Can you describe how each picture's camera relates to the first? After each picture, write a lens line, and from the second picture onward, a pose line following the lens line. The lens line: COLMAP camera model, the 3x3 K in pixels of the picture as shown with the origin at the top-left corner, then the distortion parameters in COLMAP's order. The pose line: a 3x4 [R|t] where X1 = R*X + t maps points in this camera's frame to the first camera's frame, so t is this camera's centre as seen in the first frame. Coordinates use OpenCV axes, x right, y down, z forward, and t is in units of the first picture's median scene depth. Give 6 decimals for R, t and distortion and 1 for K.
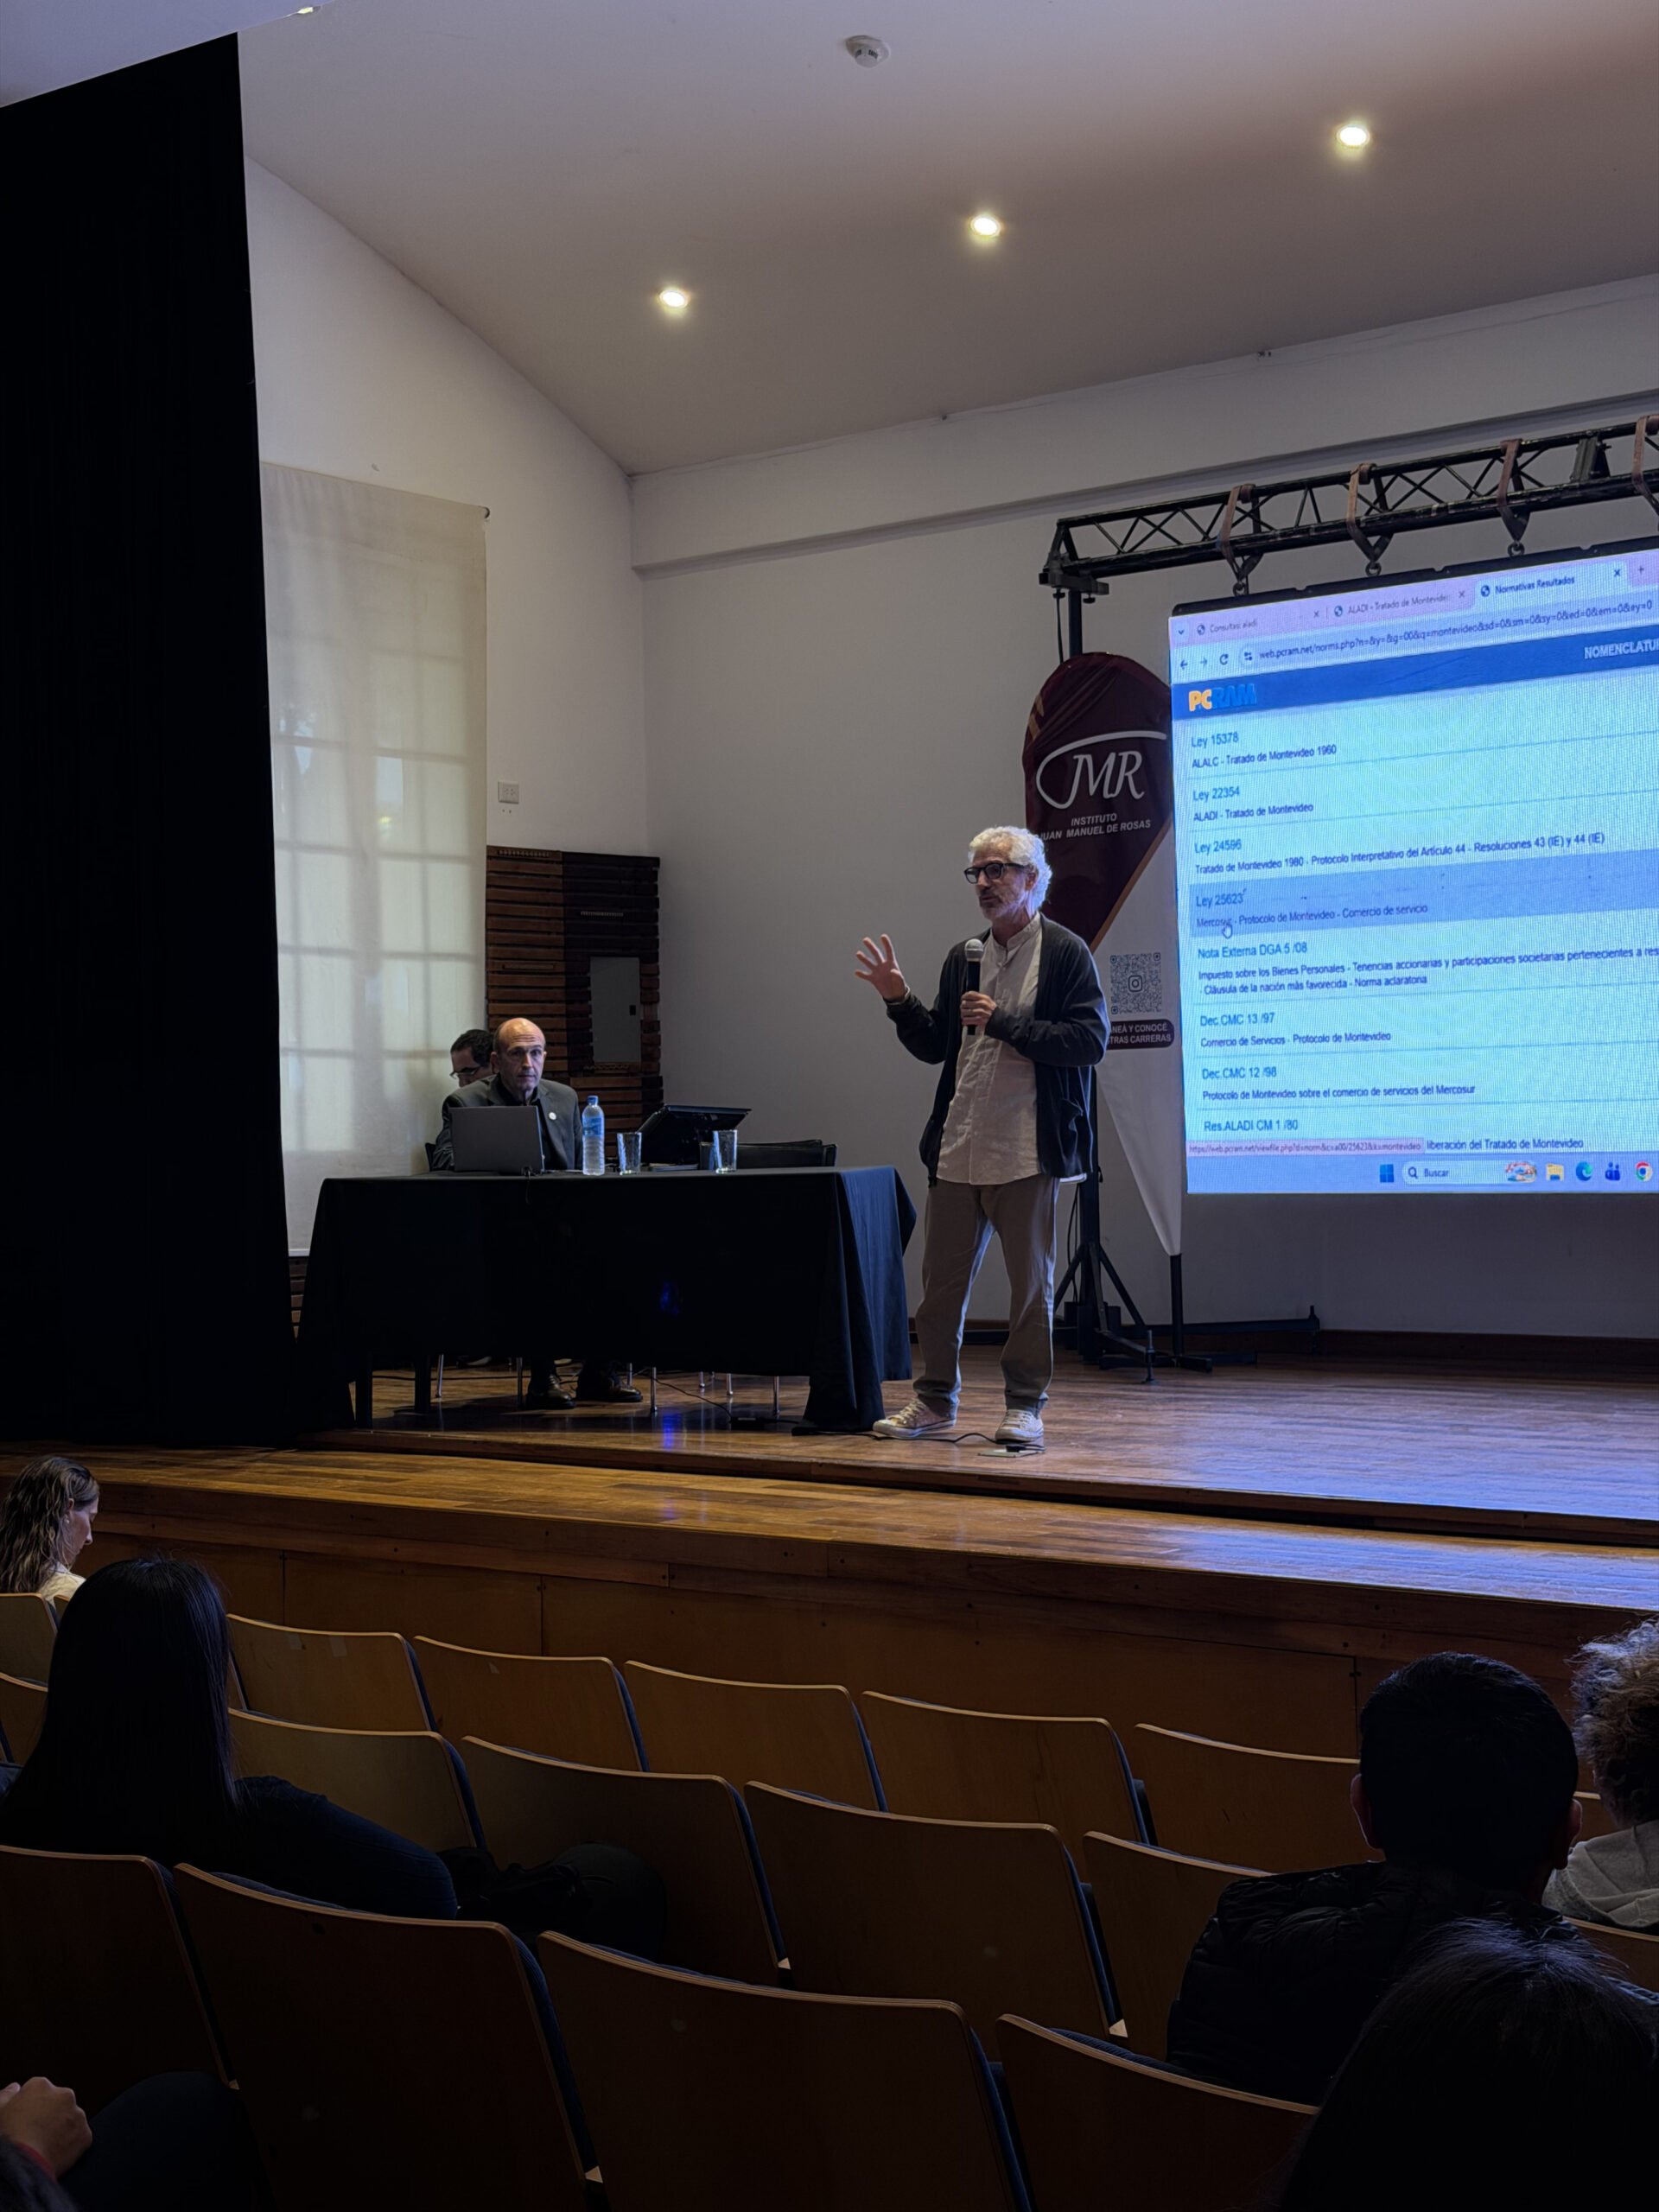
lens RADIAL K [[3090.5, 0, 799.3], [0, 3090.5, 1118.3], [0, 0, 1]] dist [0.121585, 0.000000]
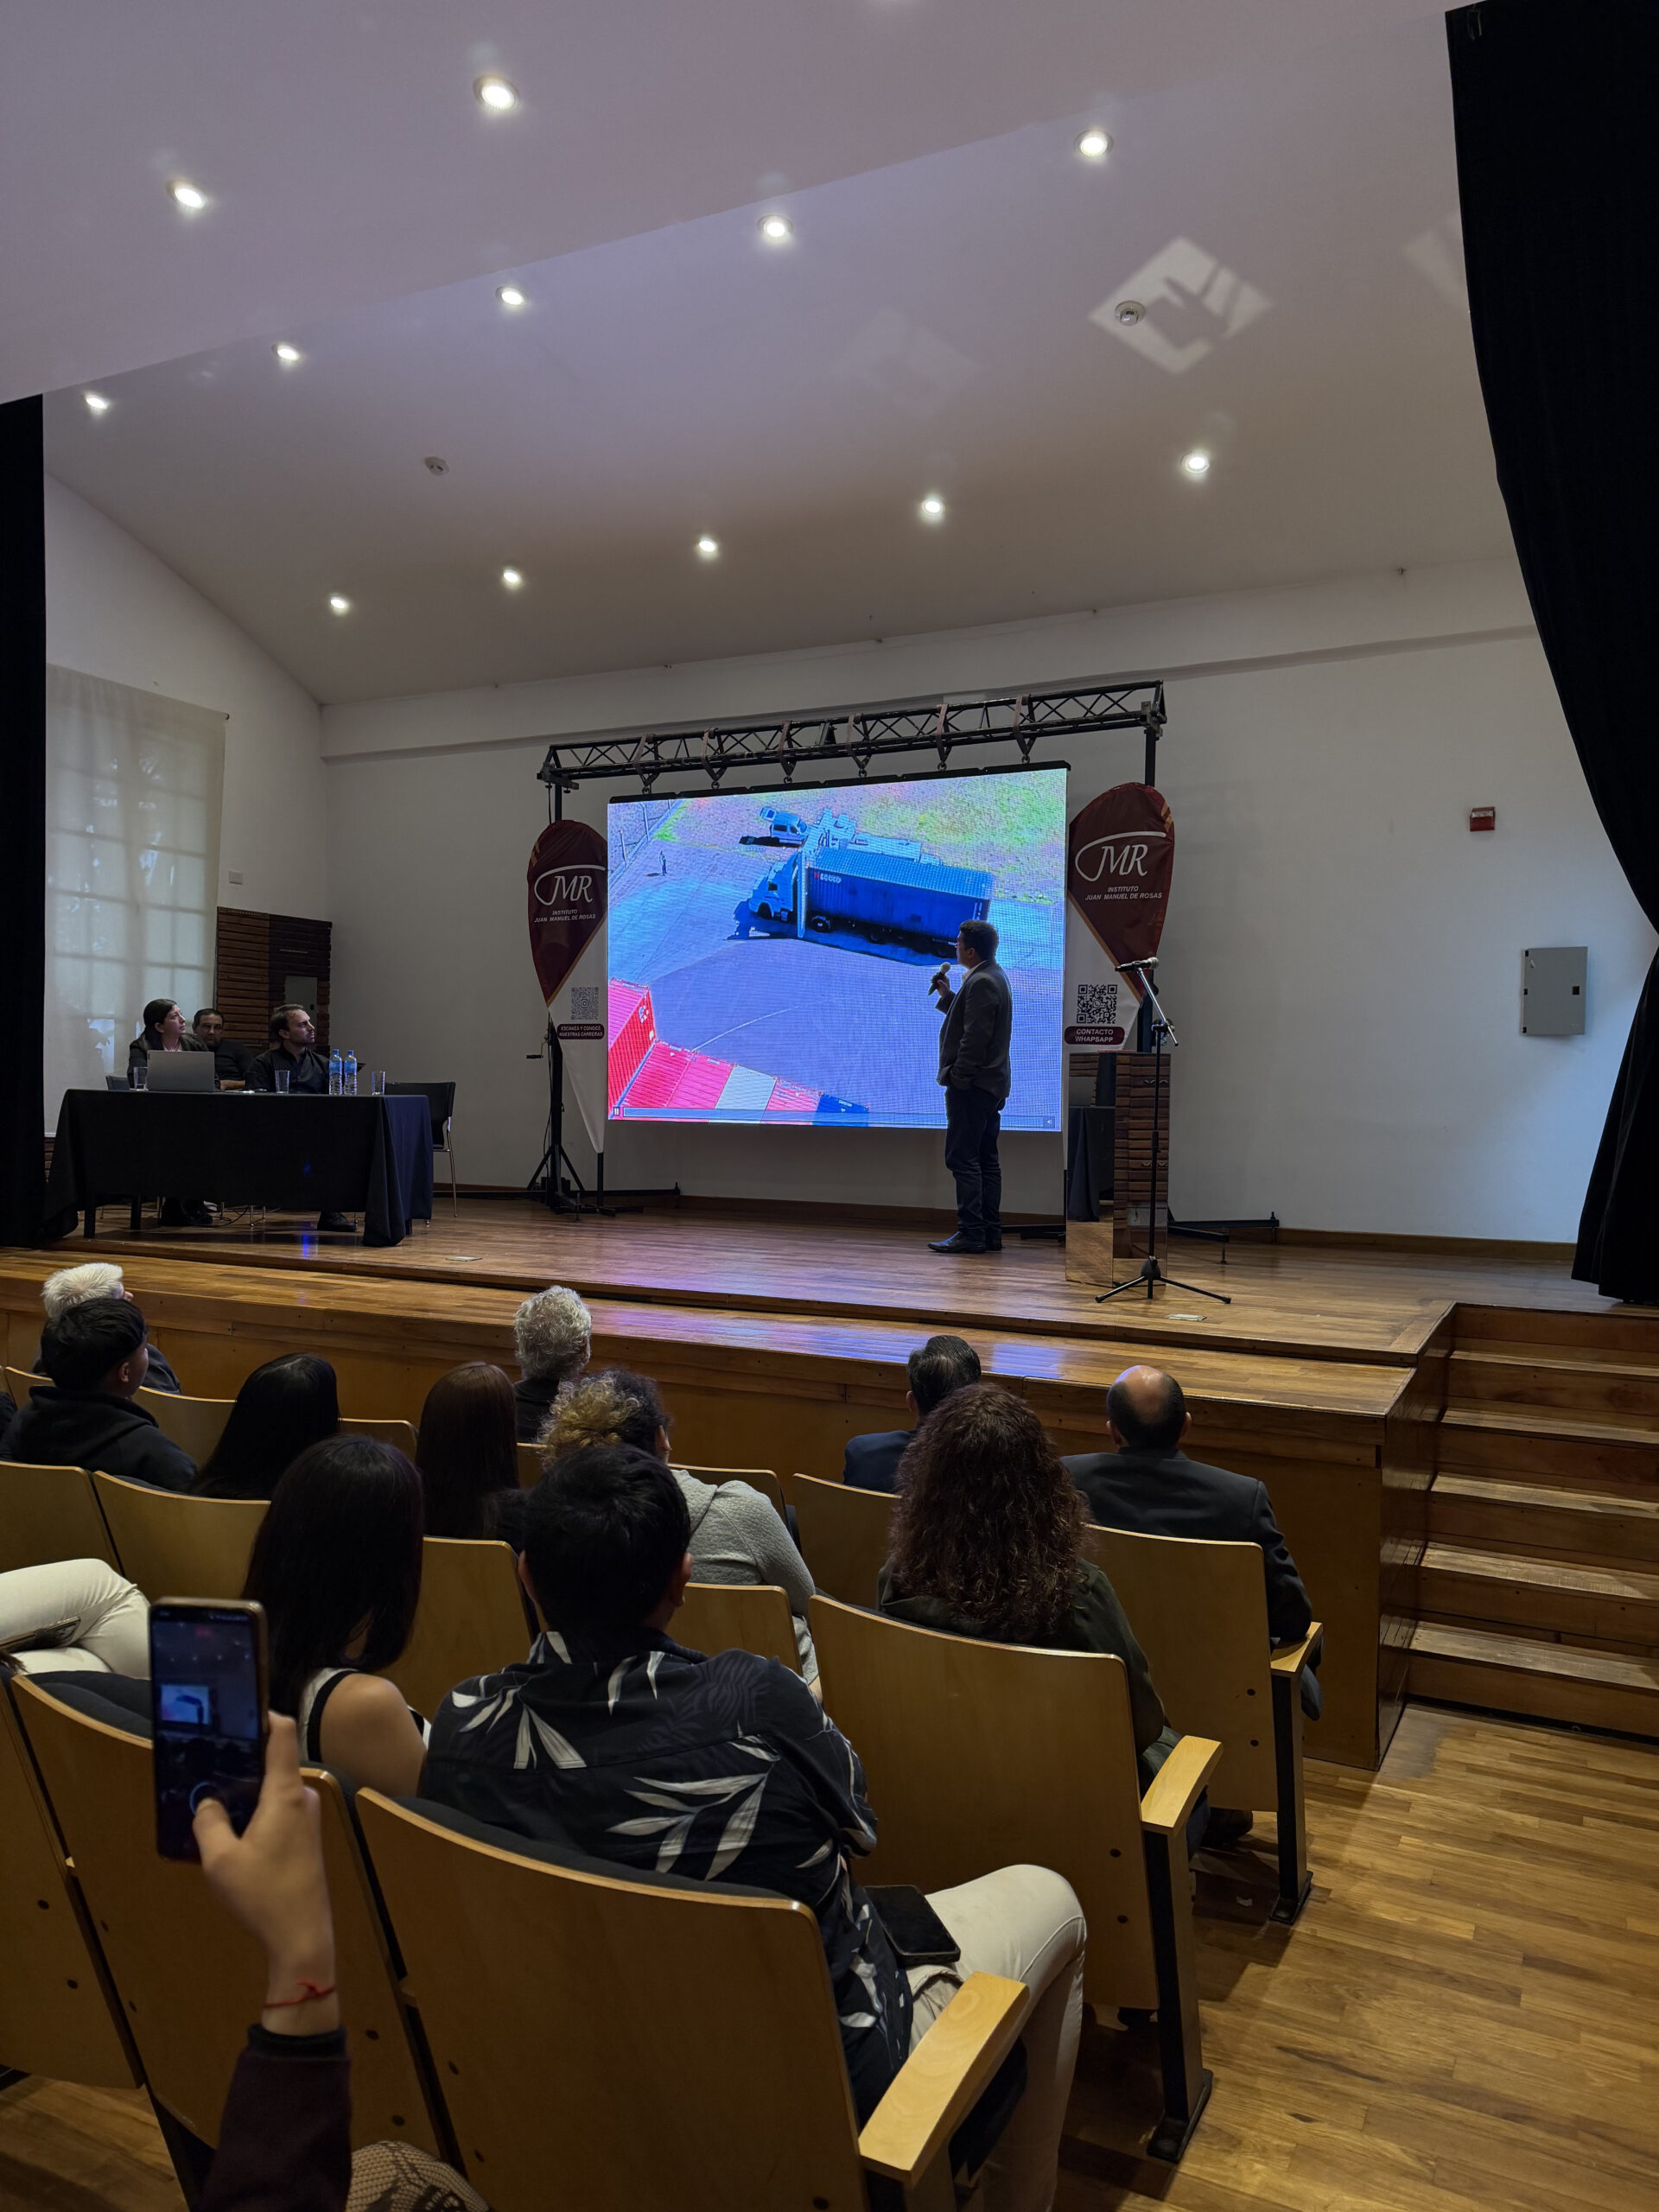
lens RADIAL K [[1546.3, 0, 831.8], [0, 1546.3, 1124.6], [0, 0, 1]] dist [0.078246, -0.080416]
pose [[0.978002, 0.034068, 0.205795, 0.066064], [-0.038243, 0.999135, 0.016347, 0.007192], [-0.205060, -0.023858, 0.978459, 0.075220]]
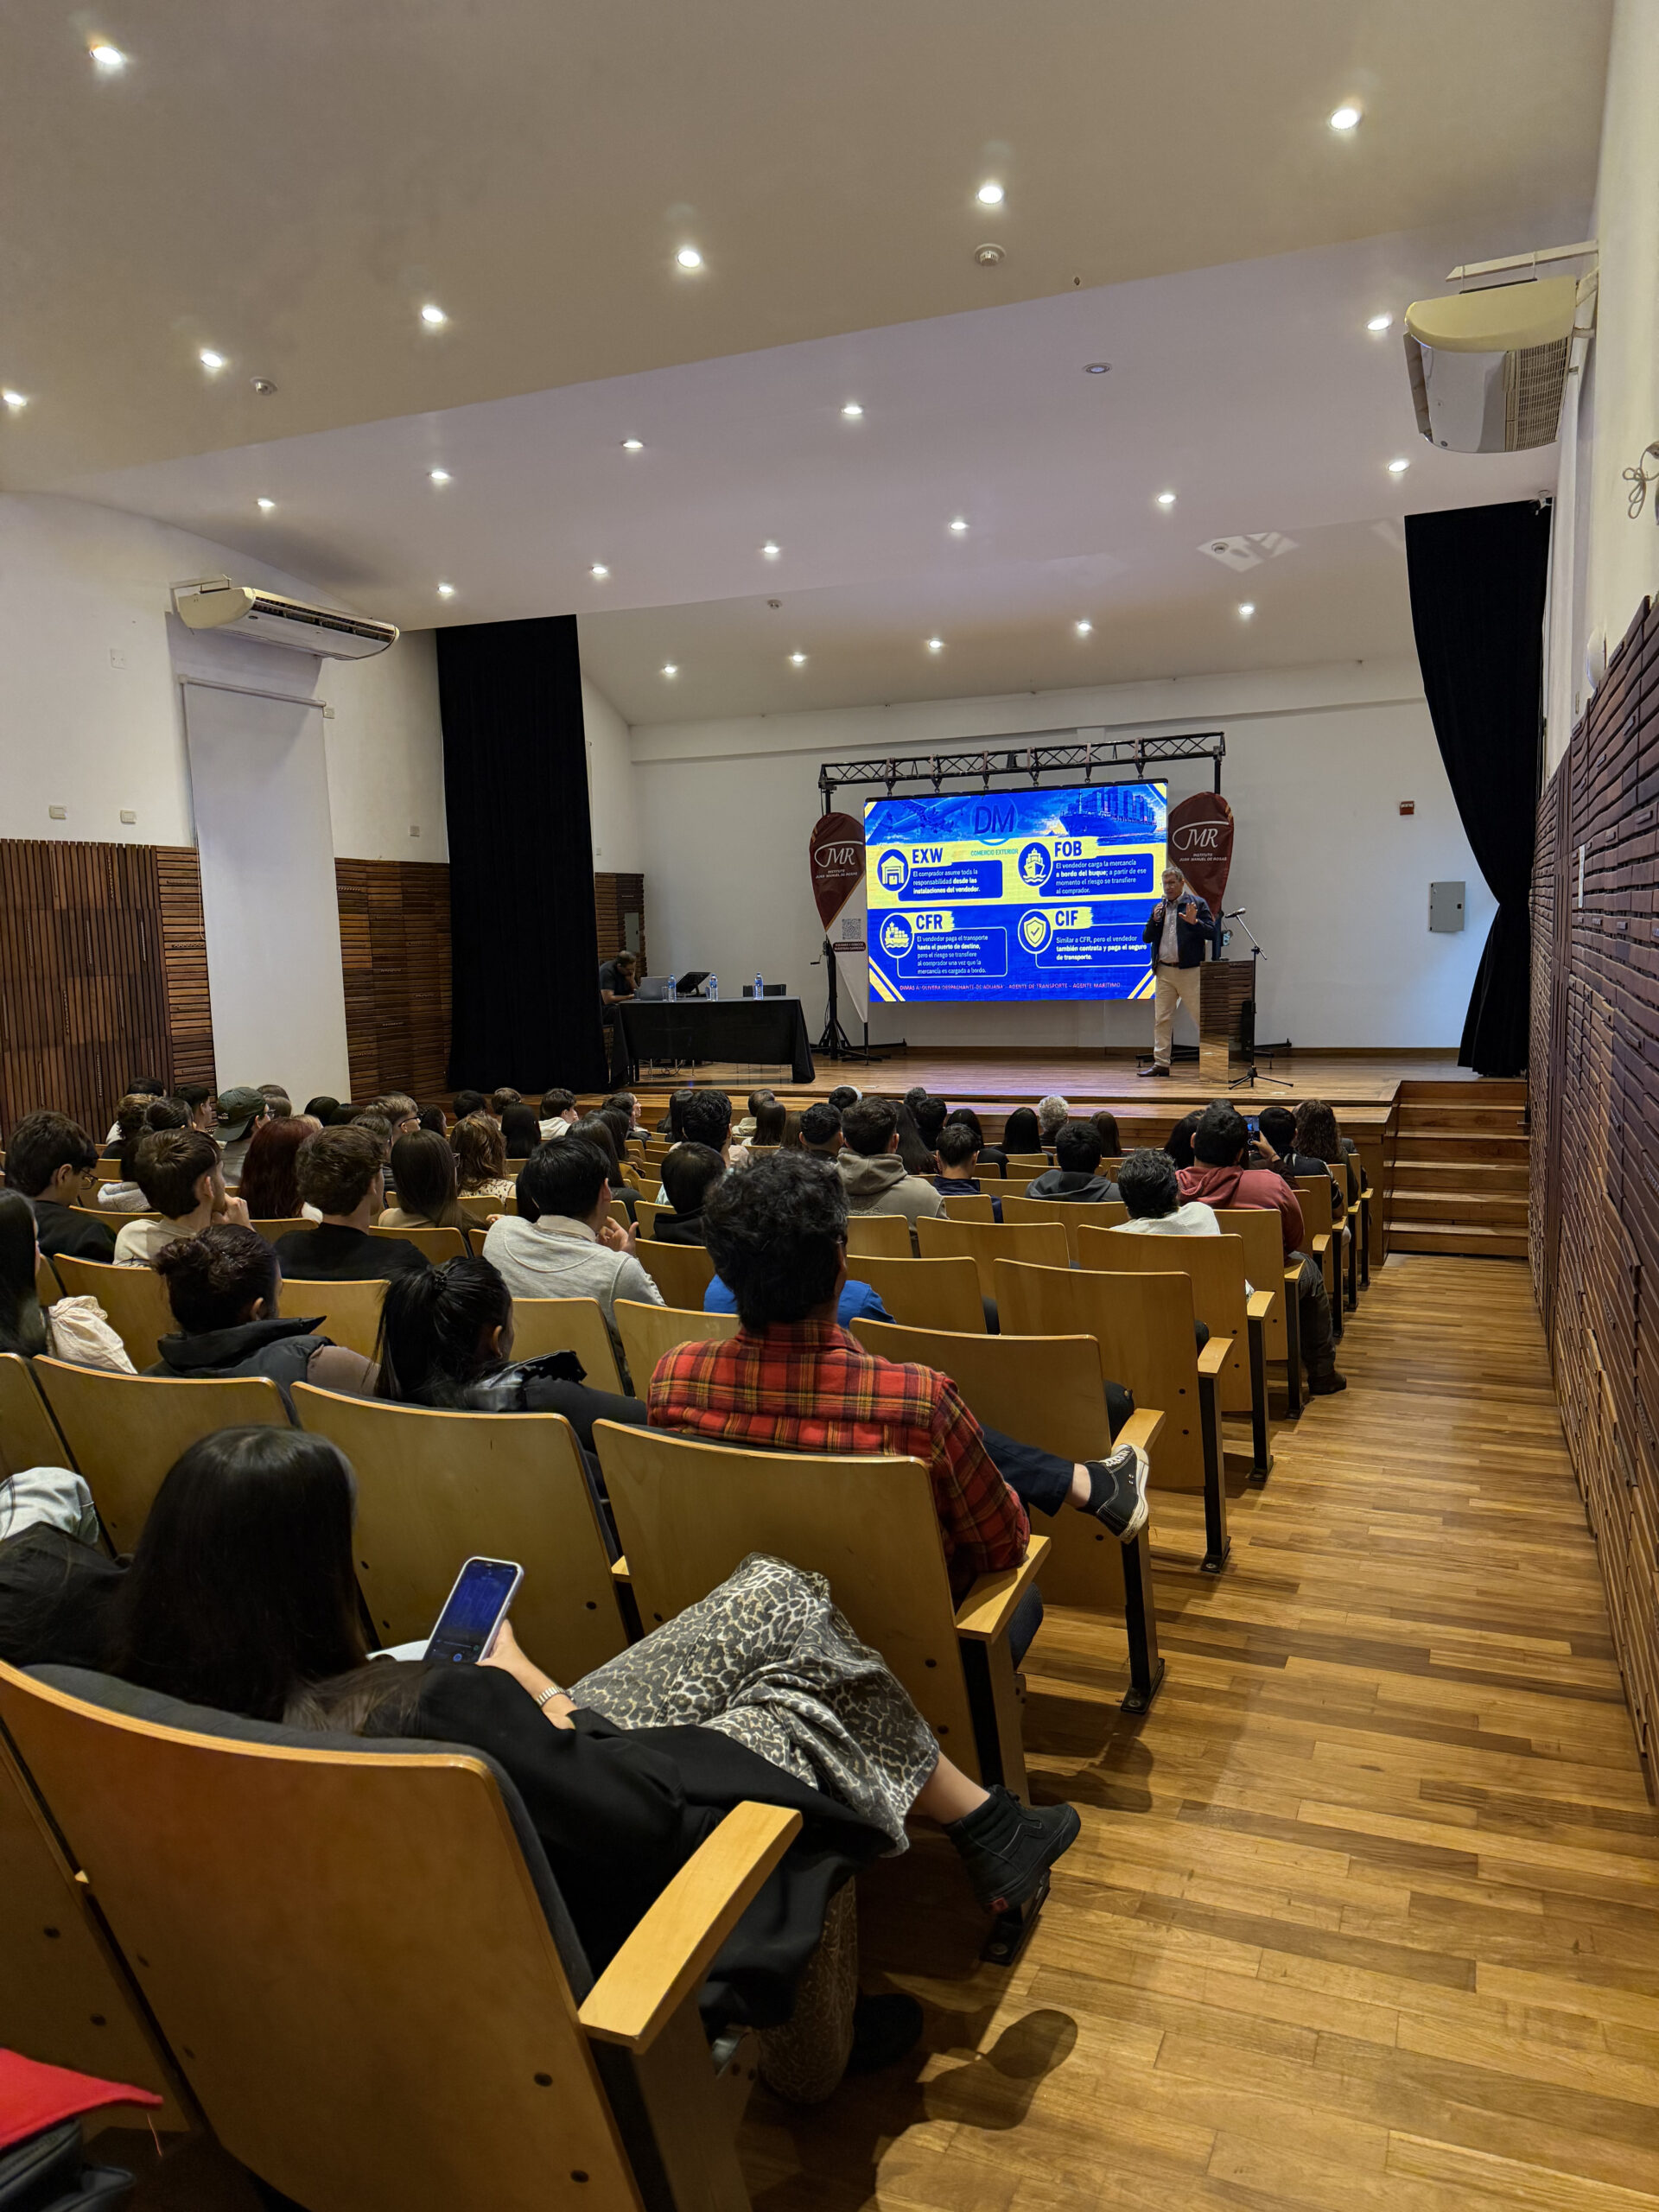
lens RADIAL K [[1546.3, 0, 819.3], [0, 1546.3, 1124.3], [0, 0, 1]] dist [0.078246, -0.080416]
pose [[0.963841, -0.035806, 0.264060, -0.313530], [0.004494, 0.992975, 0.118243, -0.033440], [-0.266439, -0.112781, 0.957231, -0.409039]]
